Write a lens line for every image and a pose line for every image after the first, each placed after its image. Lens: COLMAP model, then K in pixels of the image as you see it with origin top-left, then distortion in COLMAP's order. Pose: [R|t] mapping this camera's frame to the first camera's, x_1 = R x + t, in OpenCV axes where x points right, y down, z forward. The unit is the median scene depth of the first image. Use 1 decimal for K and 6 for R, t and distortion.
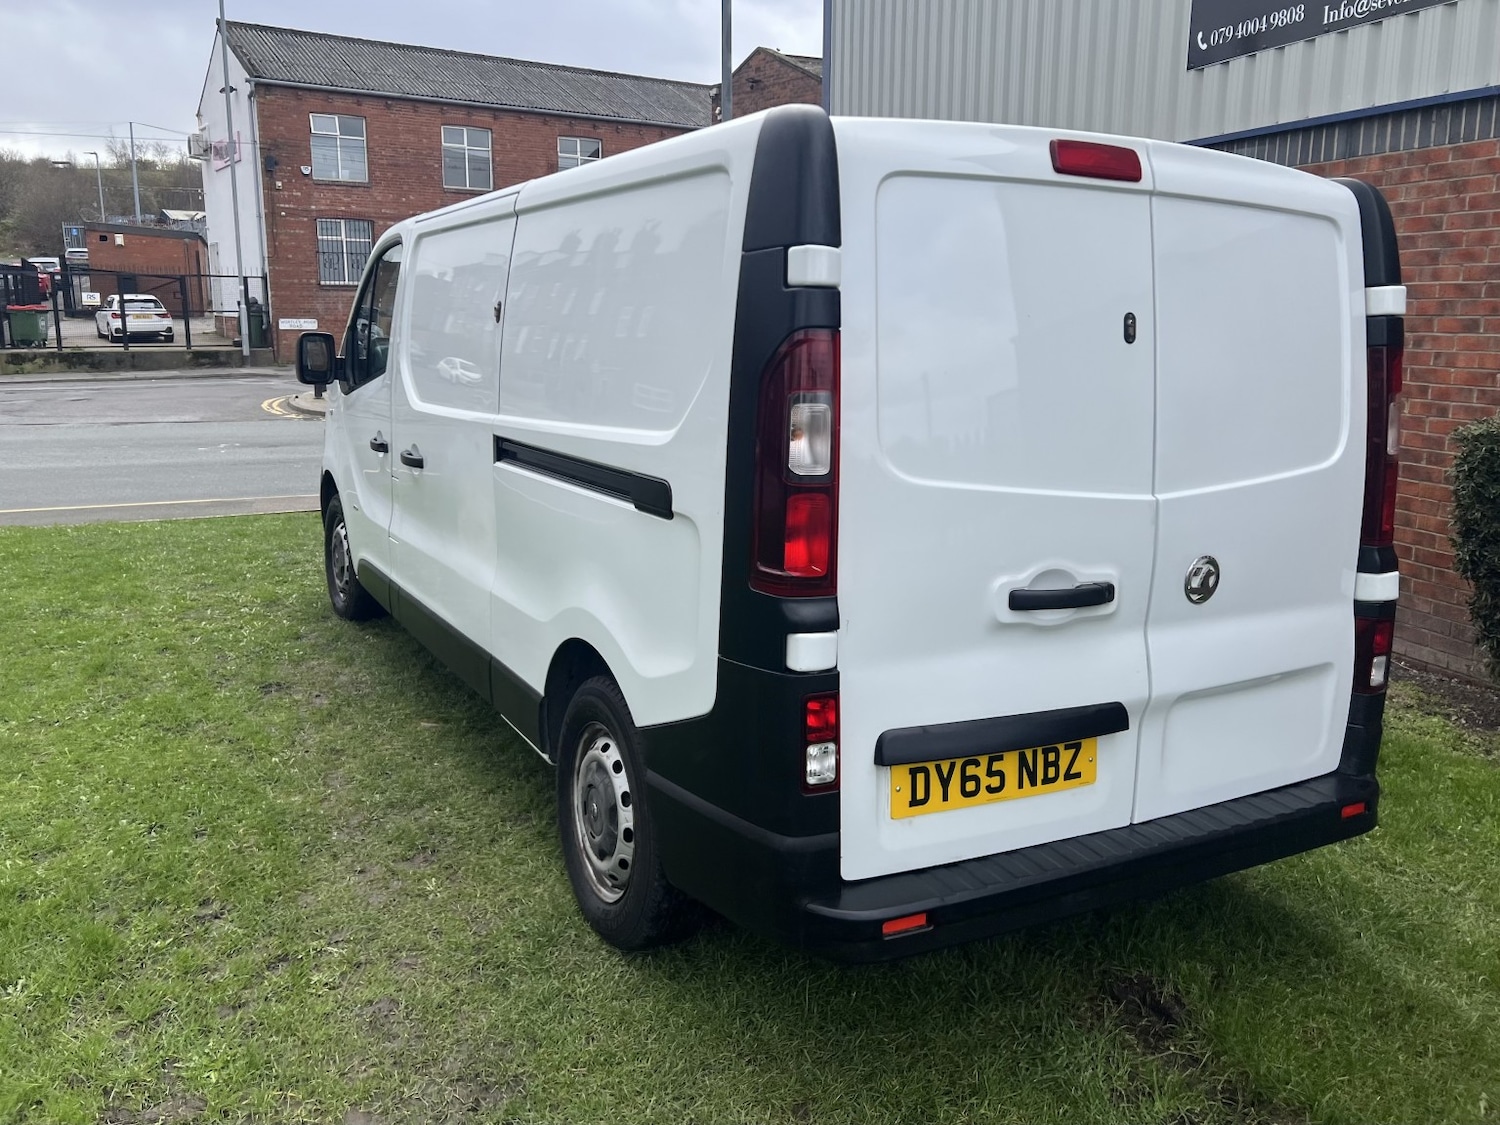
lens RADIAL K [[1221.8, 0, 743.2], [0, 1221.8, 511.6], [0, 0, 1]] dist [0.023778, -0.019057]
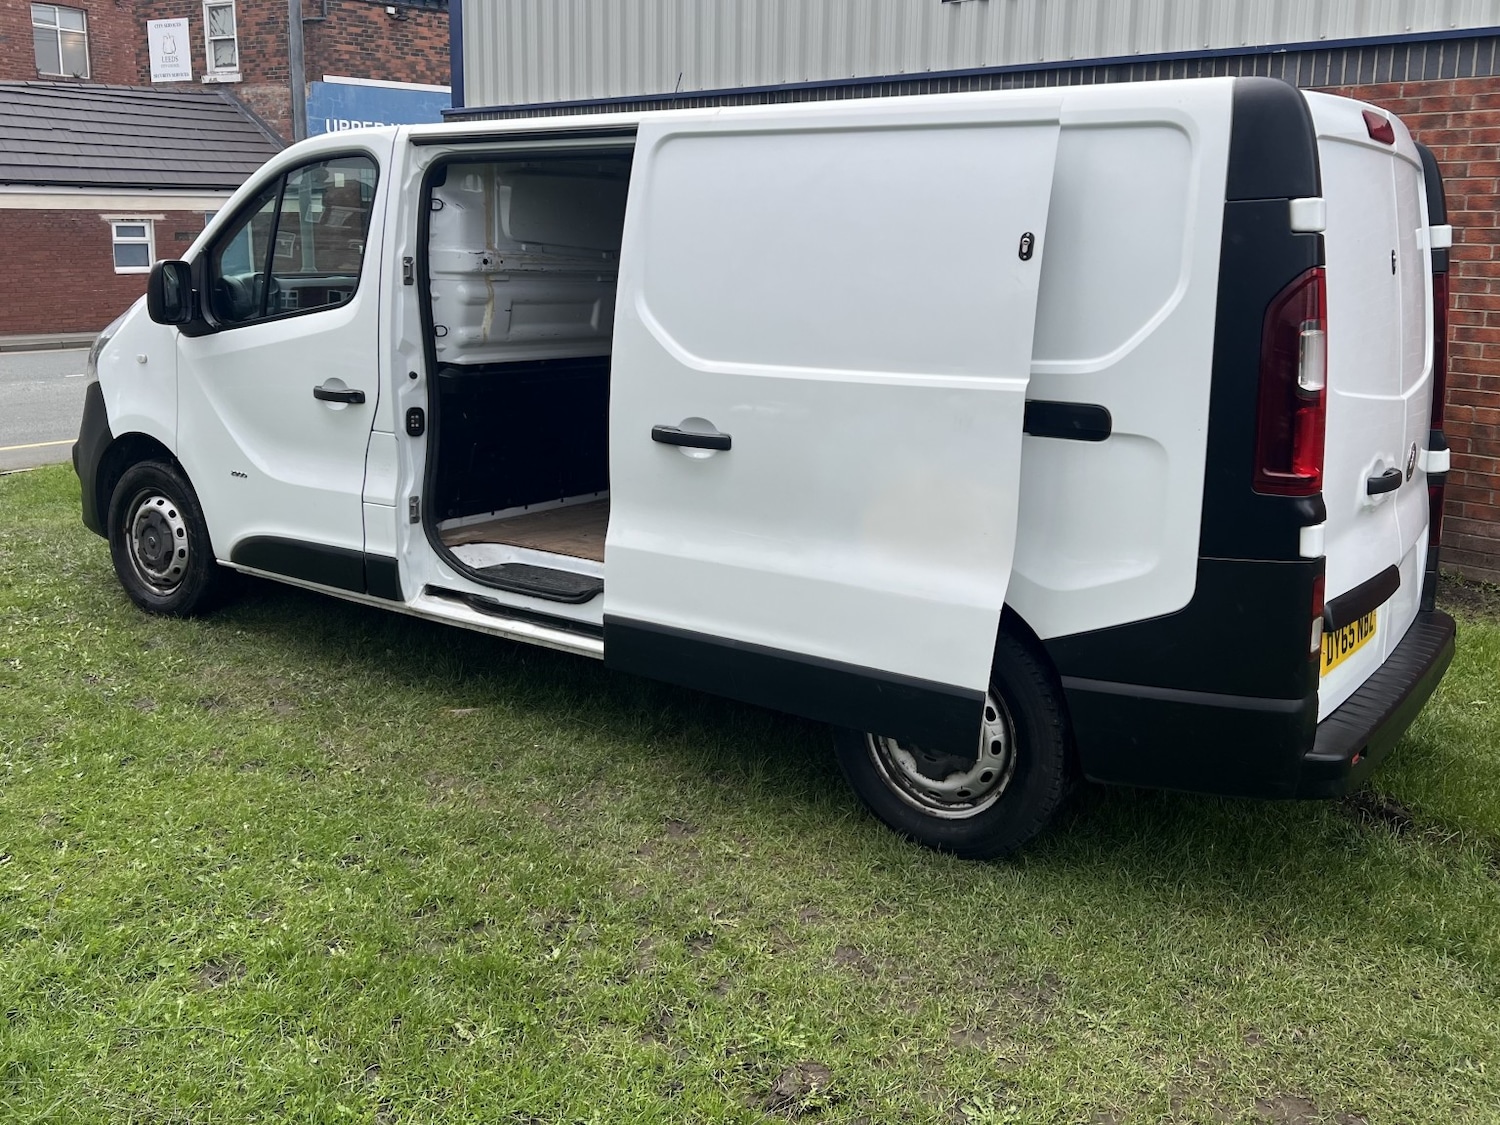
lens RADIAL K [[1406.0, 0, 750.6], [0, 1406.0, 450.0], [0, 0, 1]] dist [0.017086, 0.000000]
pose [[0.892063, -0.066924, 0.446928, -0.799995], [0.066123, 0.997660, 0.017410, -0.024611], [-0.447047, 0.014022, 0.894400, 0.013730]]
